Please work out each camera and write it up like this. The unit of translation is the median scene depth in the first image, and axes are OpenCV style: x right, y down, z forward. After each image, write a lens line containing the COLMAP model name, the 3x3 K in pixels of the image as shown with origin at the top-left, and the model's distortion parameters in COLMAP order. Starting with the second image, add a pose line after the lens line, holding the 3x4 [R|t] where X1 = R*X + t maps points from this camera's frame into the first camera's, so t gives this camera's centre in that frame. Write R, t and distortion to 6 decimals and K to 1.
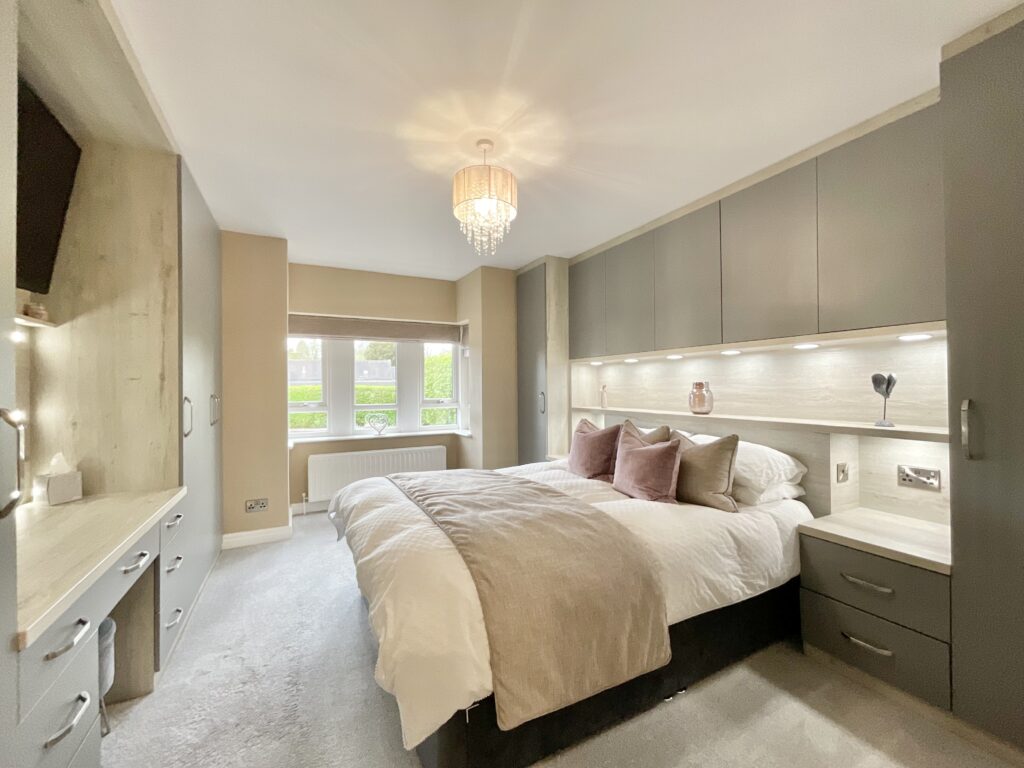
lens RADIAL K [[417.2, 0, 512.2], [0, 417.2, 384.4], [0, 0, 1]] dist [-0.004004, 0.002434]
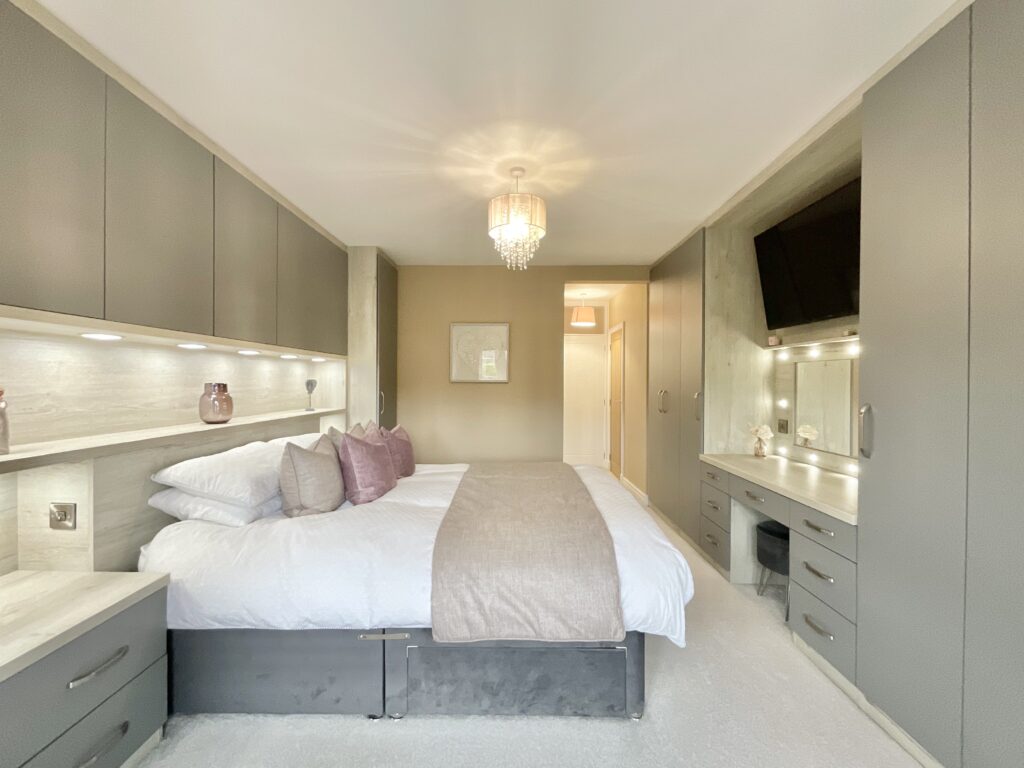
lens RADIAL K [[417.2, 0, 514.0], [0, 417.2, 383.4], [0, 0, 1]] dist [-0.004004, 0.002434]
pose [[-0.881635, 0.020951, 0.471466, -0.427035], [0.019827, 0.999776, -0.007351, 0.012062], [-0.471514, 0.002867, -0.881854, 1.477142]]
